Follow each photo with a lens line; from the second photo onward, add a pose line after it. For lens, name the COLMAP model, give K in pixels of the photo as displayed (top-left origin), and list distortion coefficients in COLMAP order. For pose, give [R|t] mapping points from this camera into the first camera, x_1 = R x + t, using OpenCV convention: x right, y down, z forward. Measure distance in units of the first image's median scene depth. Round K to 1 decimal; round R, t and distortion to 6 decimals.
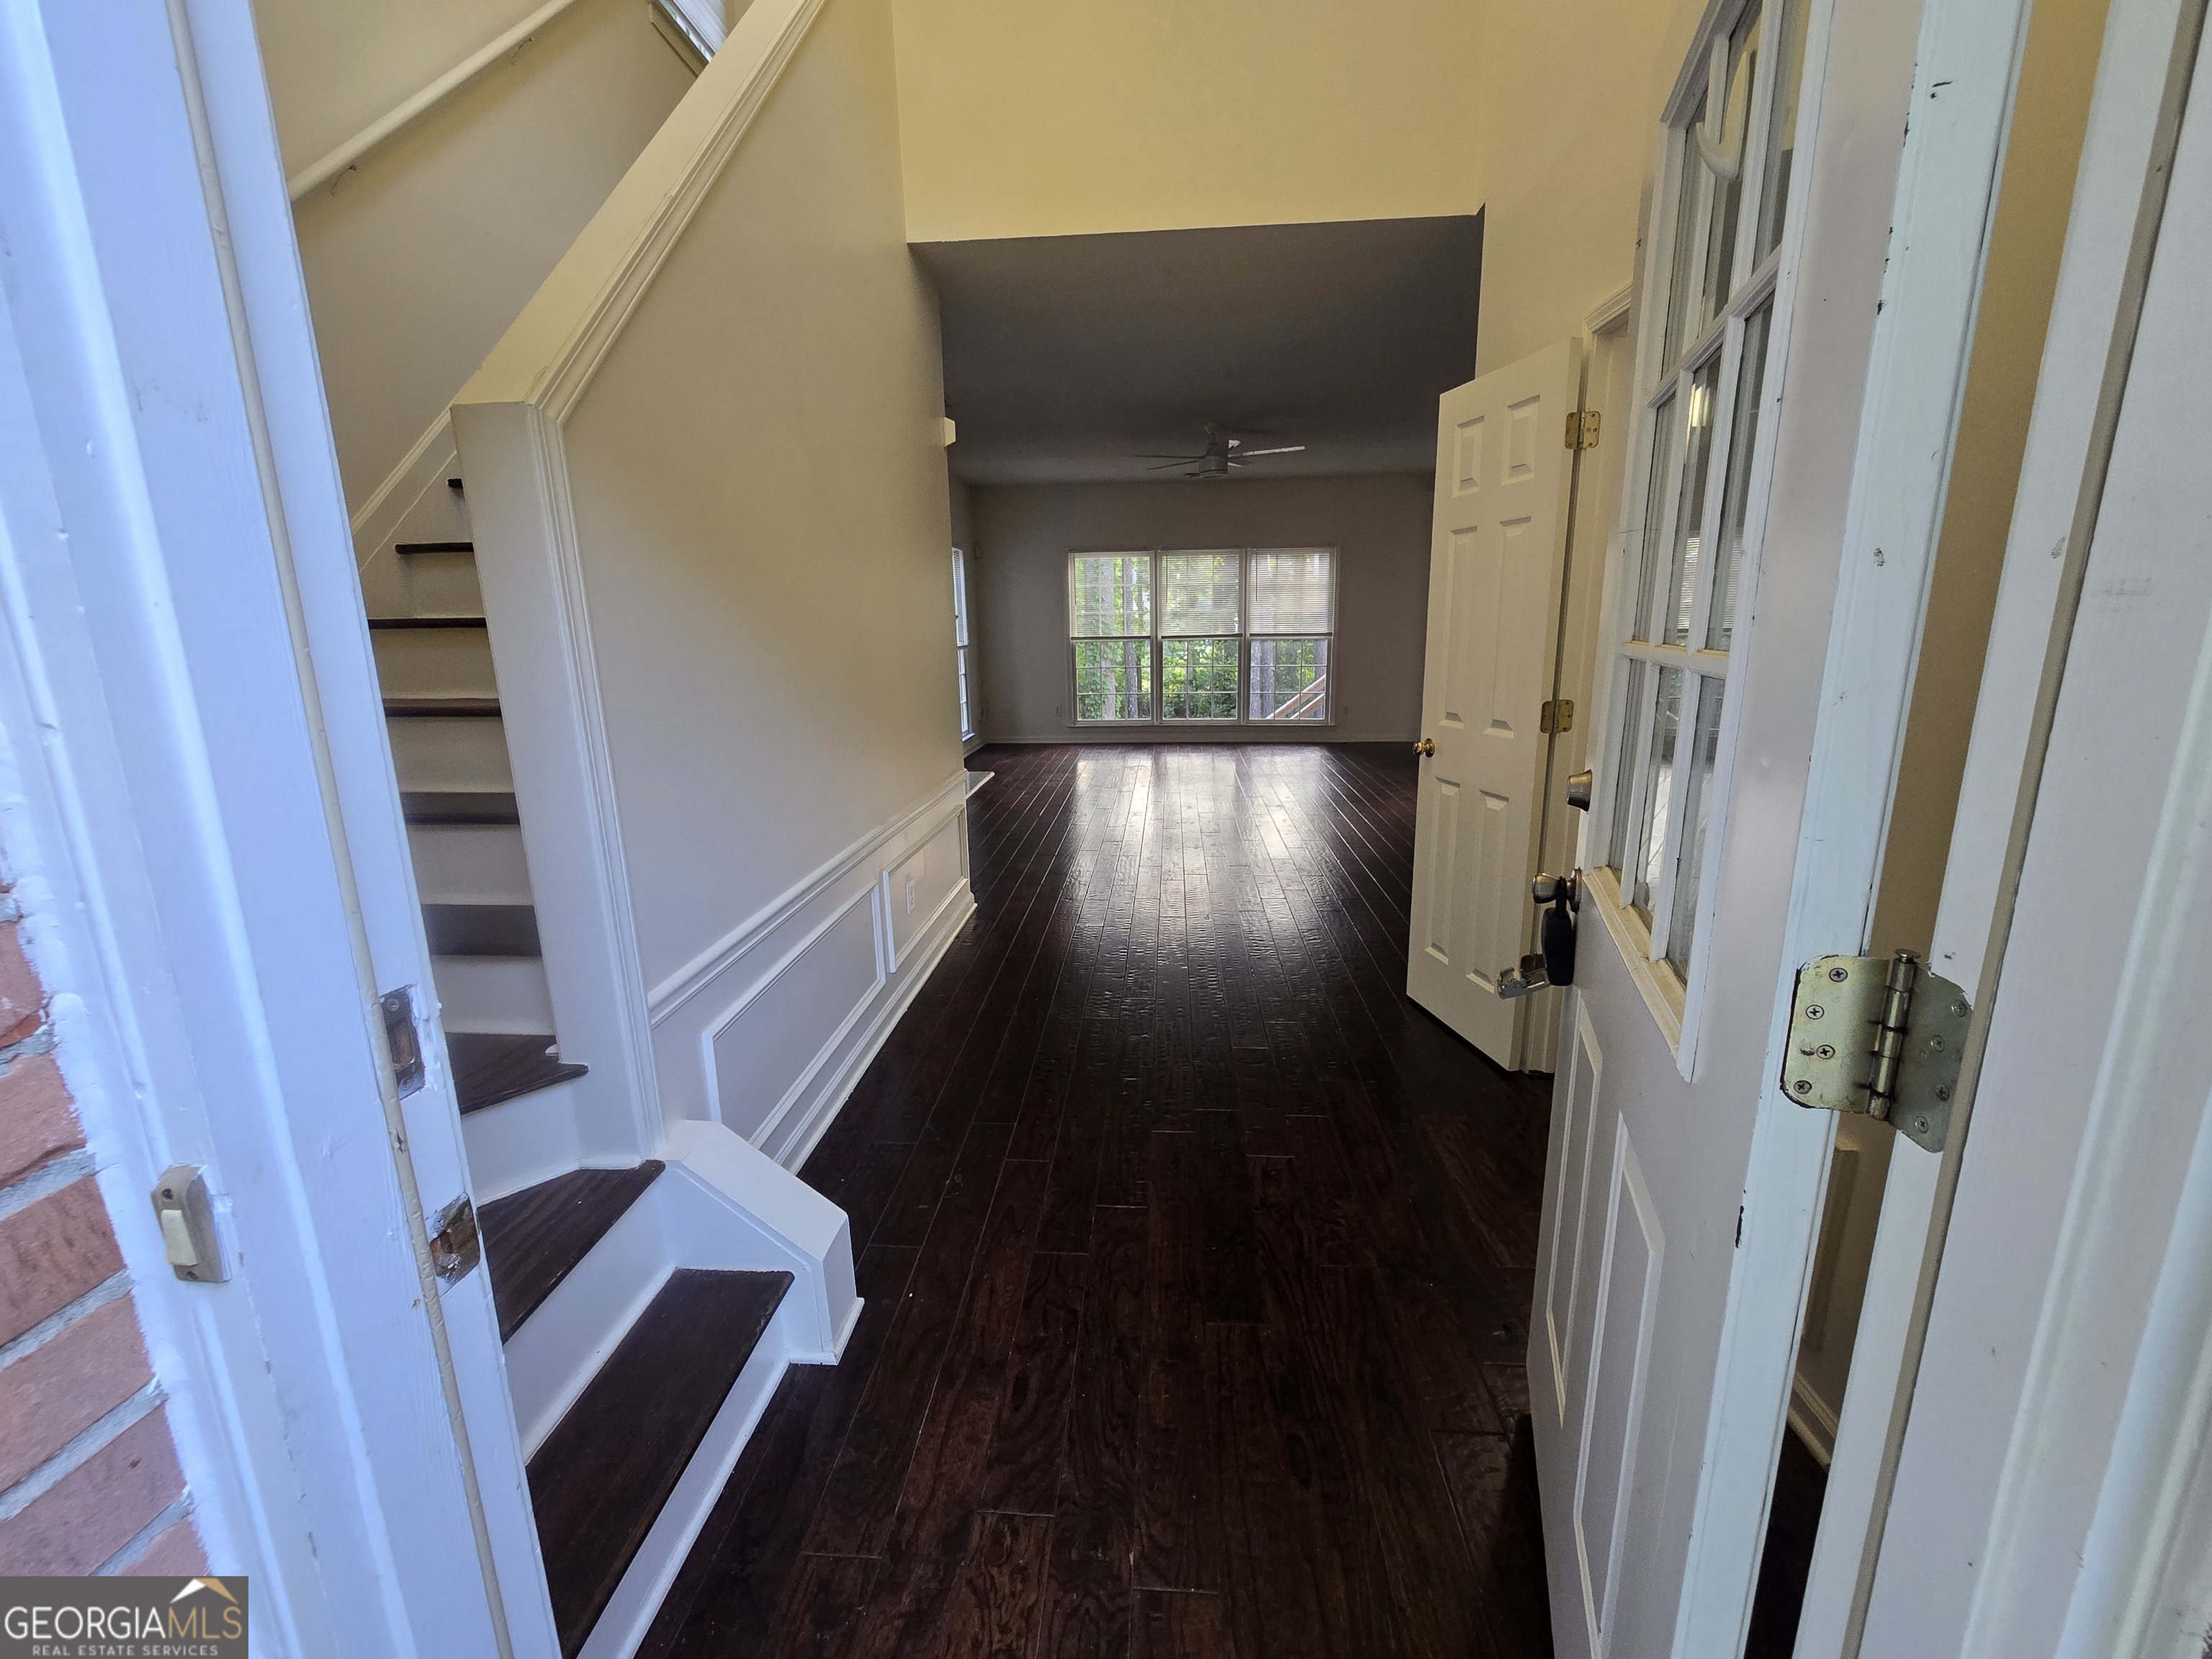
lens RADIAL K [[905.8, 0, 1094.9], [0, 905.8, 824.6], [0, 0, 1]] dist [-0.002144, -0.000036]
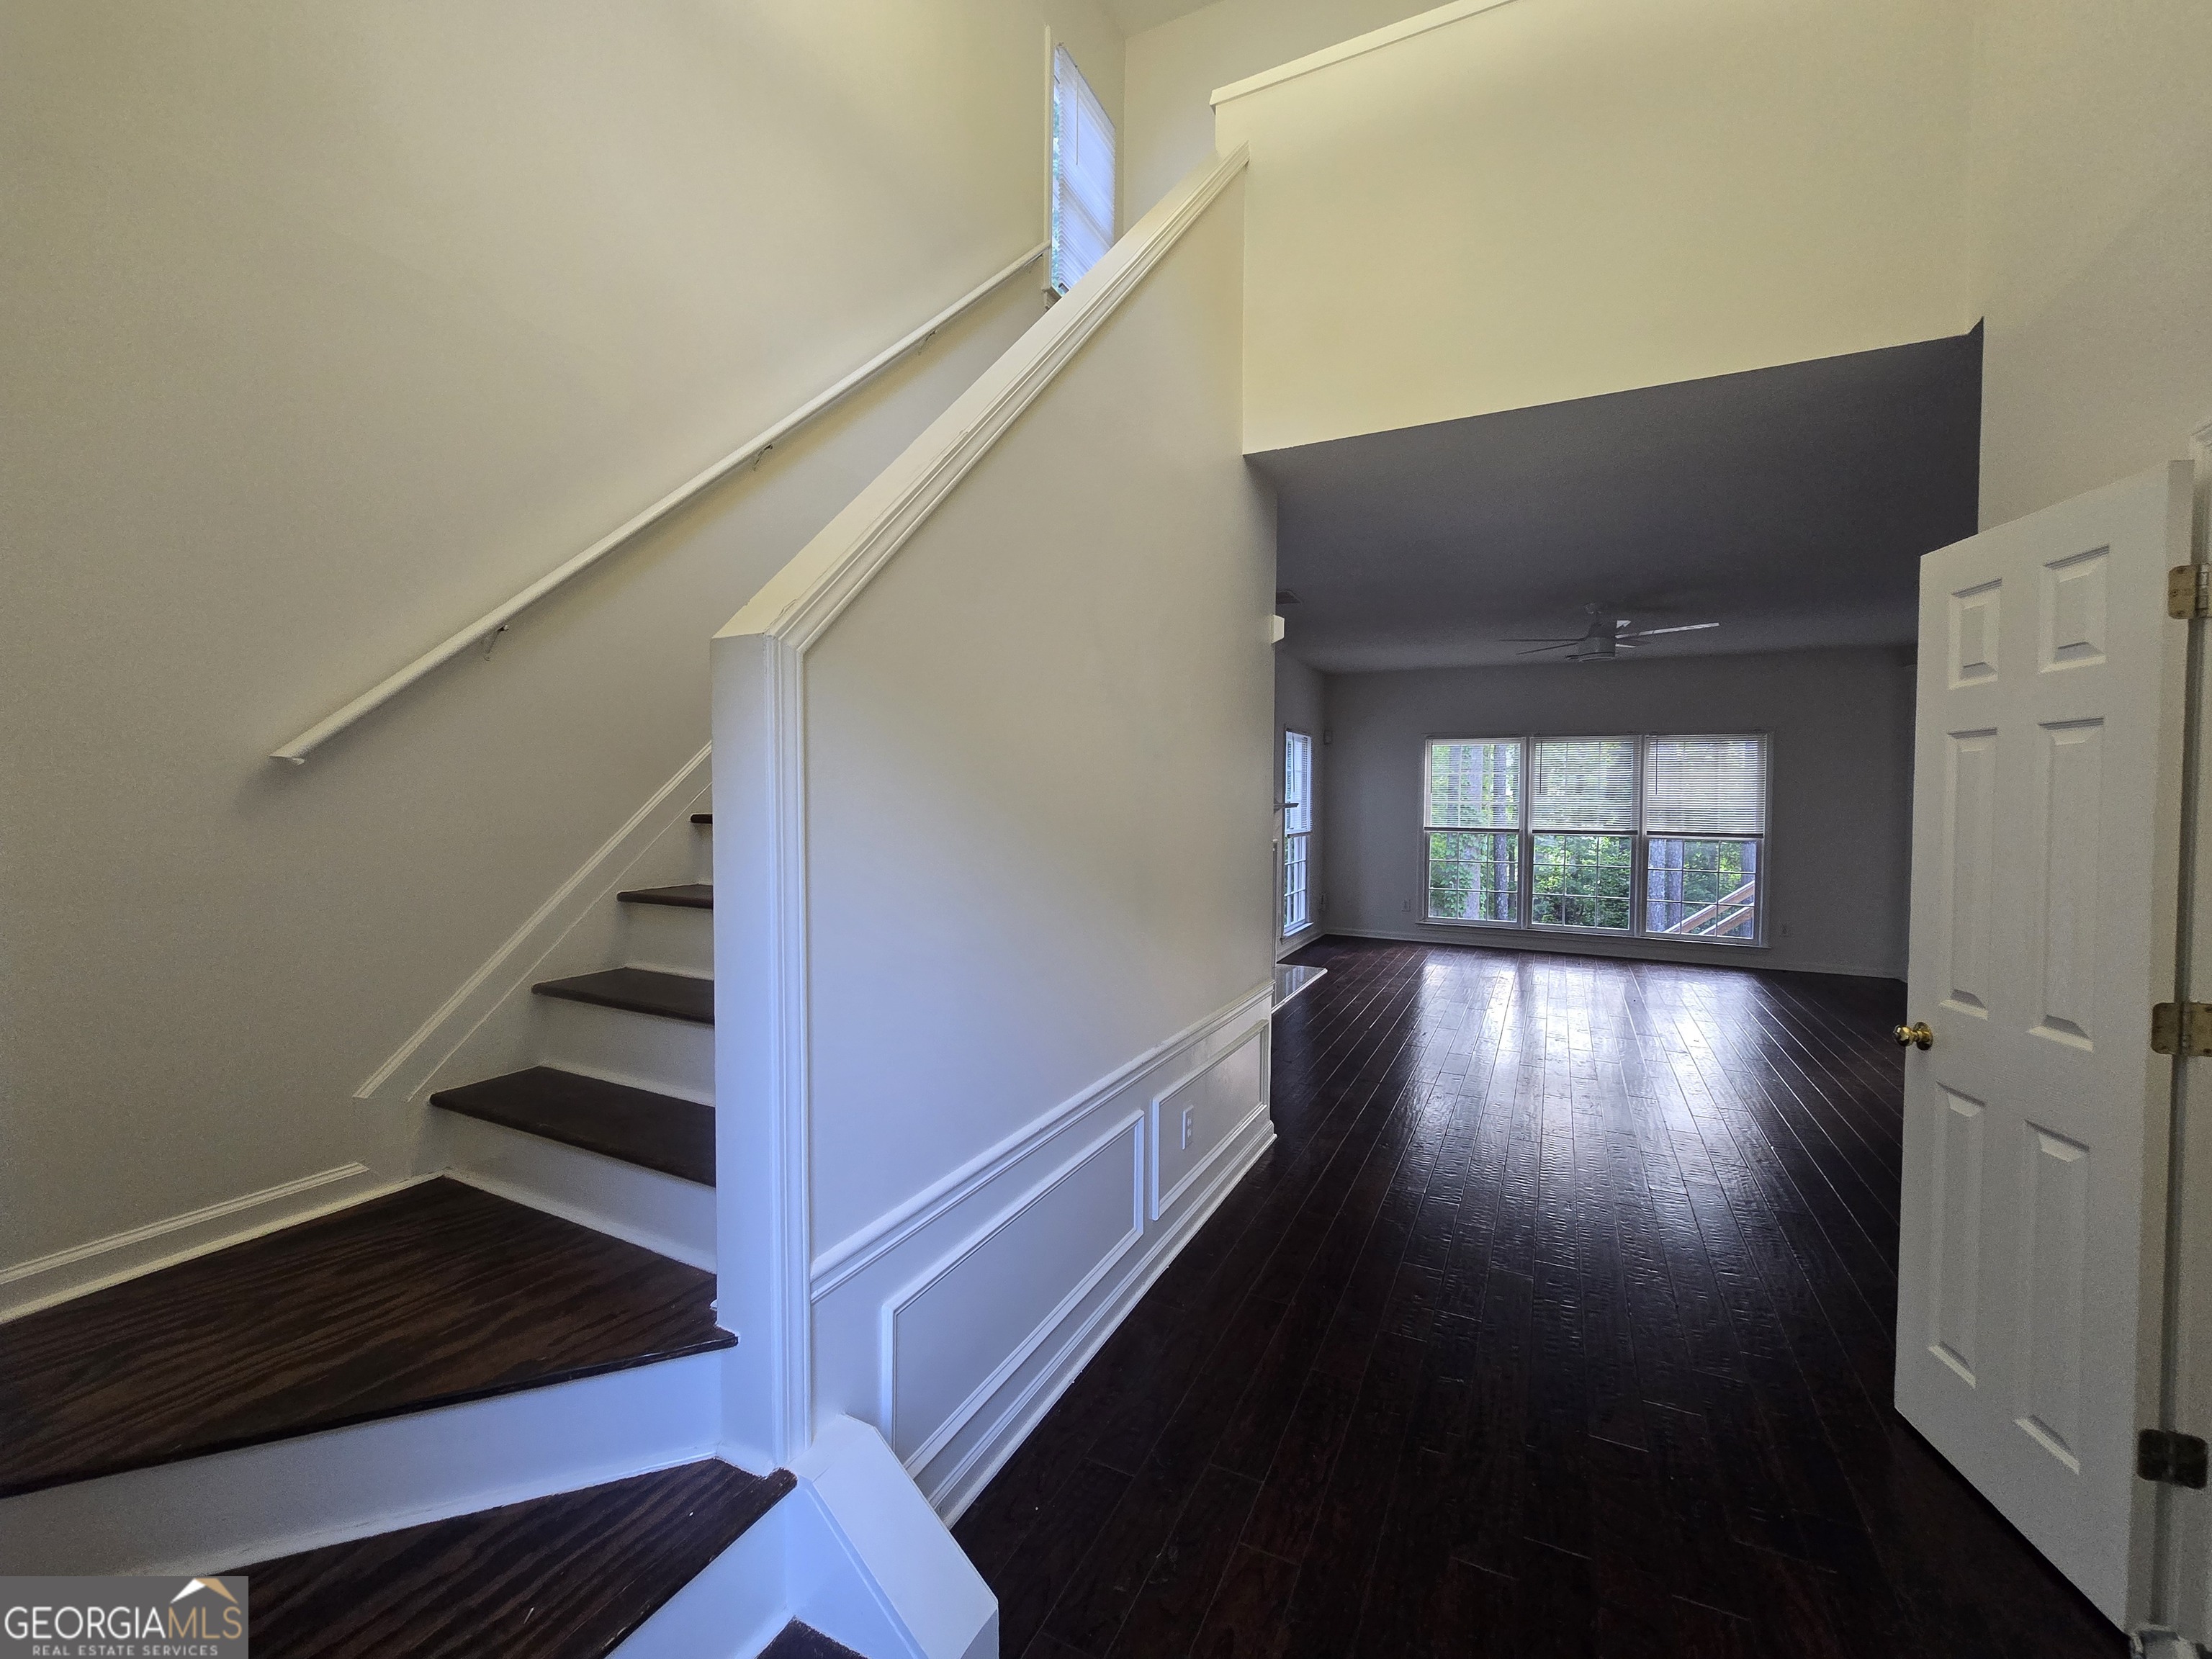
lens RADIAL K [[904.3, 0, 1103.0], [0, 904.3, 825.6], [0, 0, 1]] dist [-0.006748, 0.004015]
pose [[0.926653, 0.037334, -0.374059, 0.019277], [-0.106782, 0.980209, -0.166700, -0.027202], [0.360432, 0.194416, 0.912300, 0.054311]]
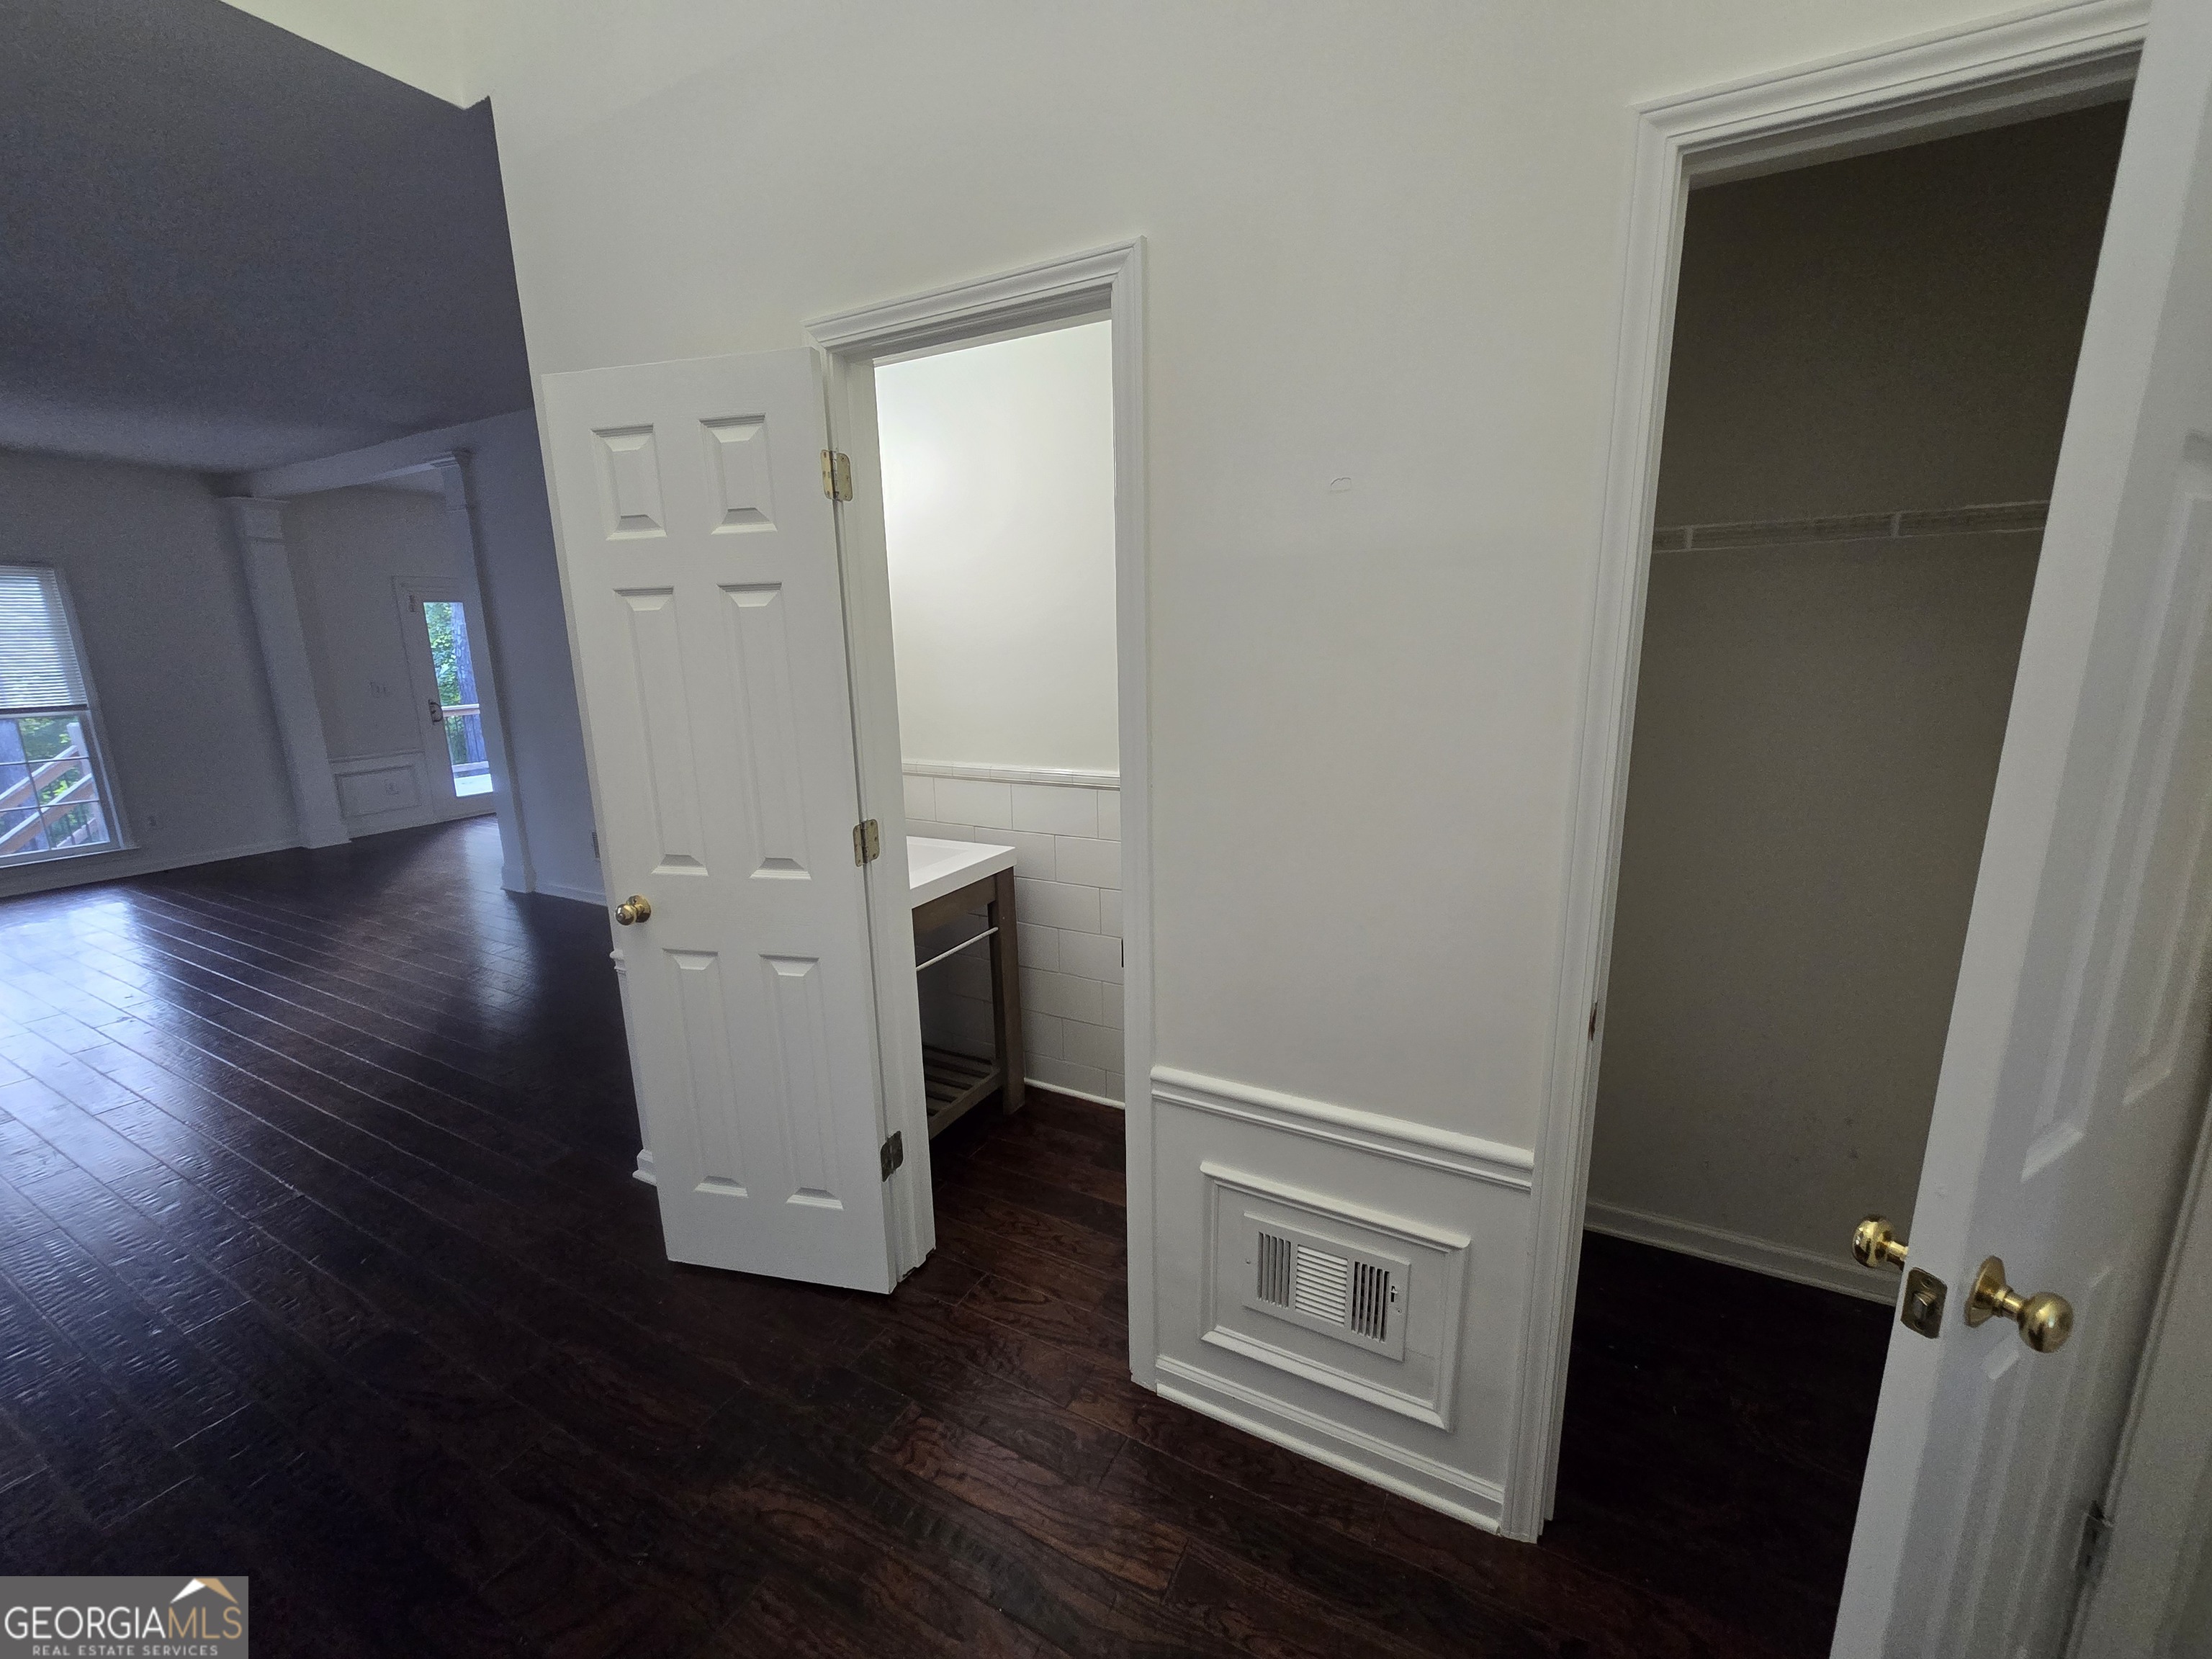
lens RADIAL K [[913.2, 0, 1086.4], [0, 913.2, 824.9], [0, 0, 1]] dist [-0.003998, 0.001418]
pose [[0.411075, -0.182575, 0.893132, -0.037934], [0.216030, 0.971341, 0.099132, -0.062515], [-0.885634, 0.152193, 0.438736, 0.179533]]
